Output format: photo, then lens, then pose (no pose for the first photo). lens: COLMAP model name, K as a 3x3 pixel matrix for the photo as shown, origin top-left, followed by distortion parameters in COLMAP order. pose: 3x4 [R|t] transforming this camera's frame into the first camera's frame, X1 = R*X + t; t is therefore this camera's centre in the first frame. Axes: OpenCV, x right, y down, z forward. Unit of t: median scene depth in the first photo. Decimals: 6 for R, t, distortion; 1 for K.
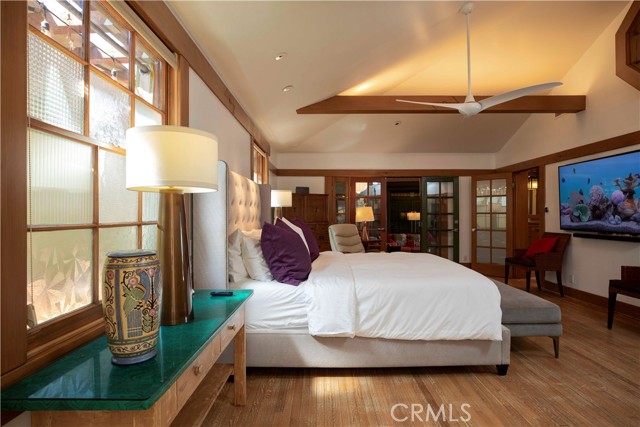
lens RADIAL K [[341.4, 0, 324.2], [0, 341.4, 216.0], [0, 0, 1]] dist [-0.016298, 0.000364]
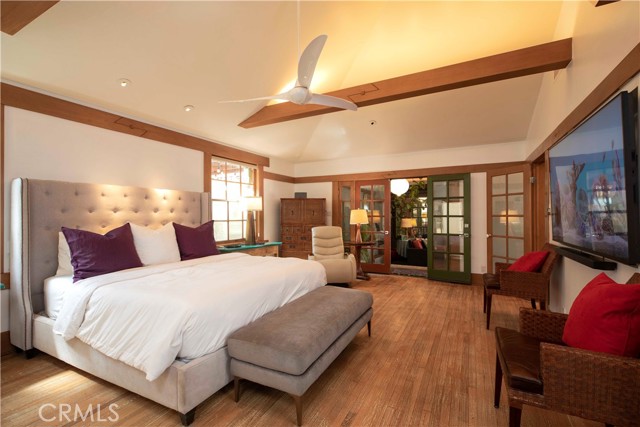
lens RADIAL K [[288.4, 0, 319.4], [0, 288.4, 211.1], [0, 0, 1]] dist [0.003263, 0.001618]
pose [[0.893800, -0.007257, -0.448406, 0.398379], [-0.000261, 0.999860, -0.016703, -0.008154], [0.448465, 0.015046, 0.893674, 0.185891]]
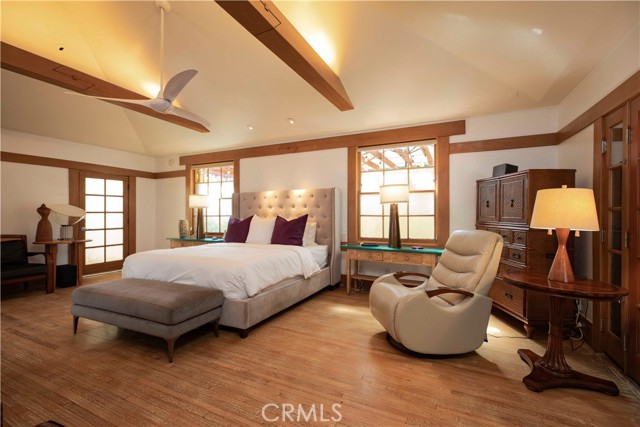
lens RADIAL K [[288.4, 0, 315.6], [0, 288.4, 211.9], [0, 0, 1]] dist [0.003263, 0.001618]
pose [[-0.422894, -0.002662, -0.906175, 0.503374], [-0.002272, 0.999996, -0.001877, -0.003656], [0.906176, 0.001265, -0.422899, 0.891562]]
